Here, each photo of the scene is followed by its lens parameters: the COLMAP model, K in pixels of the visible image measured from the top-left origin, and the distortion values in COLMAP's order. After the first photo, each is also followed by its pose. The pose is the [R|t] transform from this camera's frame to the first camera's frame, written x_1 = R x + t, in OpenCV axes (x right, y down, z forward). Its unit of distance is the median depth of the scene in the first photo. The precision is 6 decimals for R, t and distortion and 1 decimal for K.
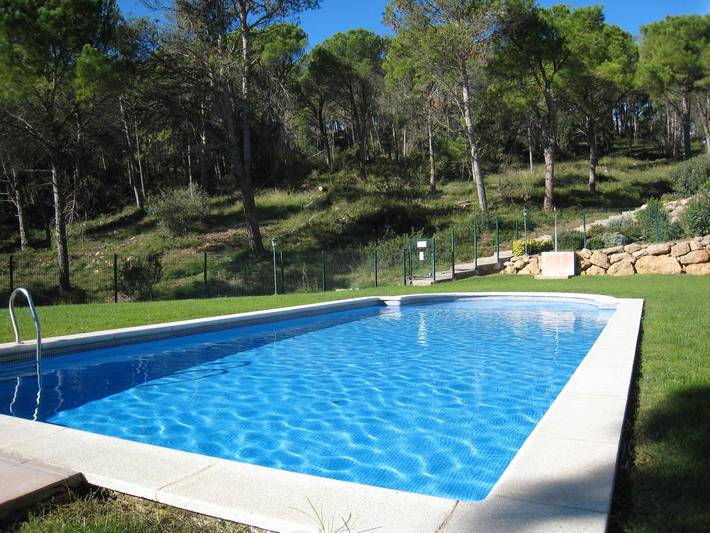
lens RADIAL K [[580.4, 0, 355.0], [0, 580.4, 266.5], [0, 0, 1]] dist [-0.173553, 0.127199]
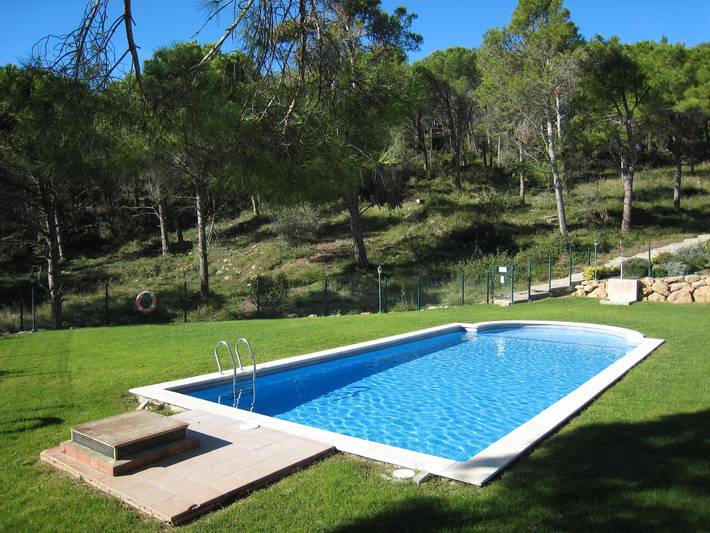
lens RADIAL K [[580.4, 0, 355.0], [0, 580.4, 266.5], [0, 0, 1]] dist [-0.173553, 0.127199]
pose [[0.986316, 0.030873, -0.161948, 0.005976], [-0.026790, 0.999267, 0.027334, -0.052780], [0.162673, -0.022622, 0.986421, -0.154831]]
